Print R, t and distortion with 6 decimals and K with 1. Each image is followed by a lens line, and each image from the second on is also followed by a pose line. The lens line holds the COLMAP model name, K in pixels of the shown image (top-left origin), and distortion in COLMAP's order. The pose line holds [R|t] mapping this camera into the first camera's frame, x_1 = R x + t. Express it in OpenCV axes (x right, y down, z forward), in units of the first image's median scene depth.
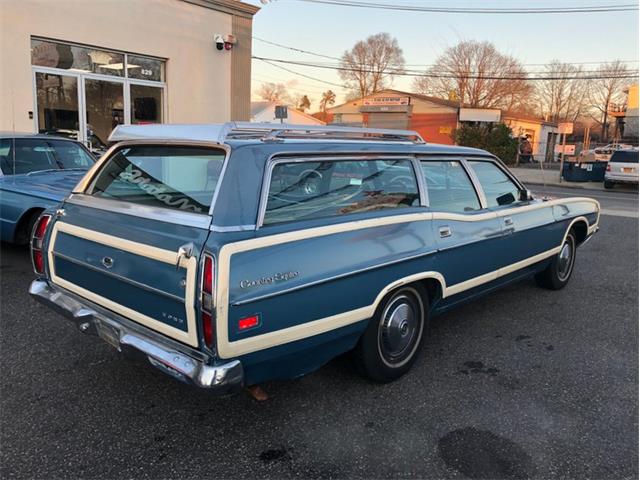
lens RADIAL K [[525.3, 0, 324.2], [0, 525.3, 231.7], [0, 0, 1]] dist [0.011300, 0.005430]
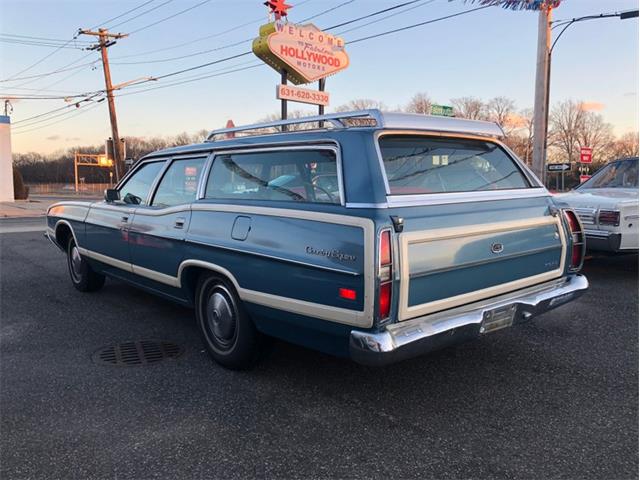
lens RADIAL K [[523.0, 0, 320.0], [0, 523.0, 240.0], [0, 0, 1]] dist [0.022169, 0.002764]
pose [[0.124236, -0.138939, 0.982477, -0.889228], [0.168462, 0.978727, 0.117107, -0.082131], [-0.977848, 0.150962, 0.144999, 0.727047]]
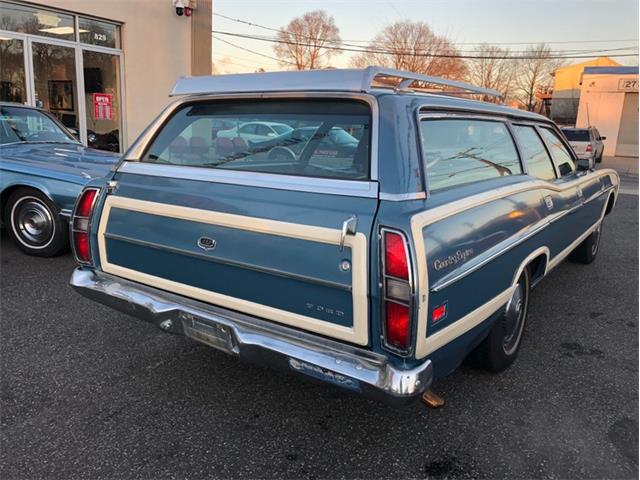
lens RADIAL K [[523.4, 0, 321.3], [0, 523.4, 235.7], [0, 0, 1]] dist [0.023098, -0.005508]
pose [[0.992108, -0.022191, 0.123407, -0.205577], [0.016875, 0.998891, 0.043959, 0.008300], [-0.124246, -0.041530, 0.991382, 0.114311]]
